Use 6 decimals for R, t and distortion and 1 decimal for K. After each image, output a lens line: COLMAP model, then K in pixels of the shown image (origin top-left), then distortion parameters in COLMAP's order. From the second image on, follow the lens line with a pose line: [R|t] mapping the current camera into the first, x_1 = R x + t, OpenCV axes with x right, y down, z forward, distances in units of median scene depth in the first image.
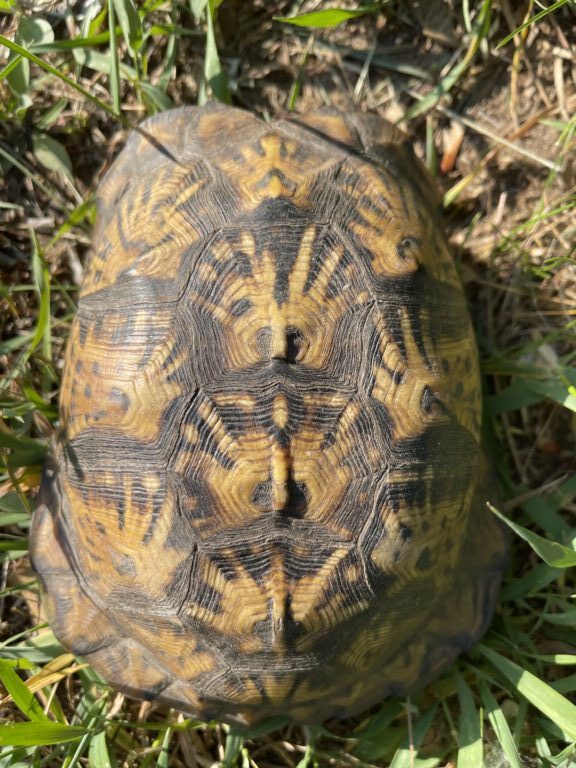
lens RADIAL K [[558.3, 0, 287.0], [0, 558.3, 386.7], [0, 0, 1]] dist [-0.046358, -0.002067]
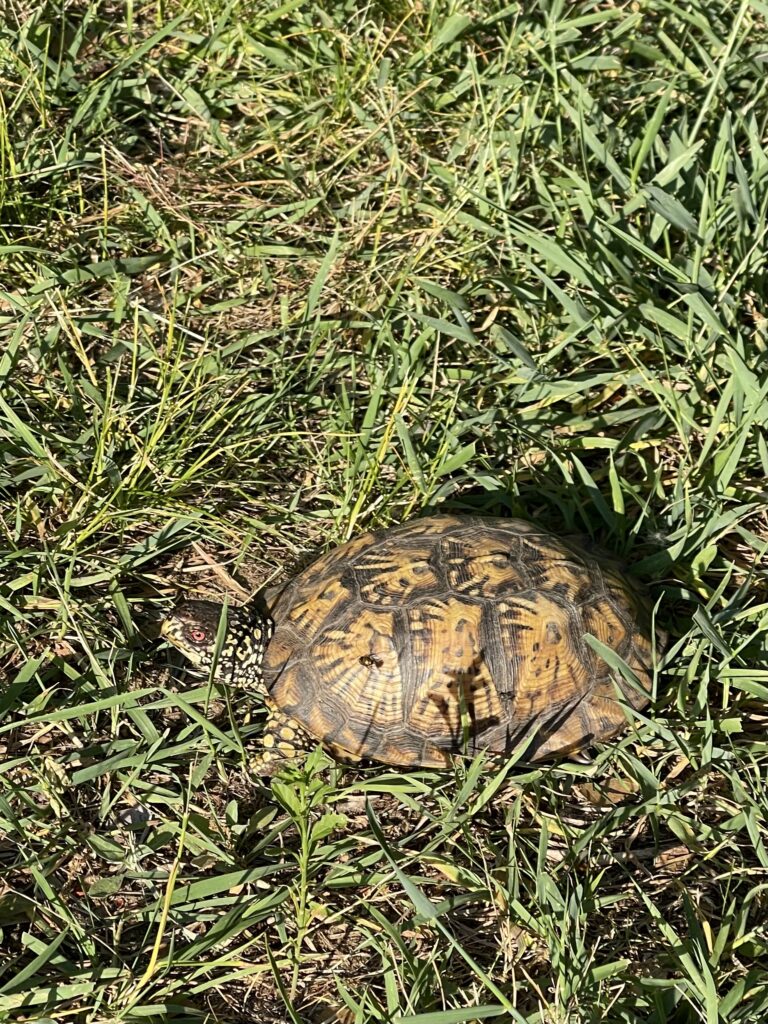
lens RADIAL K [[1912.4, 0, 383.8], [0, 1912.4, 512.2], [0, 0, 1]] dist [0.005465, 0.000000]
pose [[-0.106733, -0.675761, 0.729352, -4.644601], [0.993962, -0.053734, 0.095670, -0.819167], [-0.025459, 0.735159, 0.677416, -3.567812]]
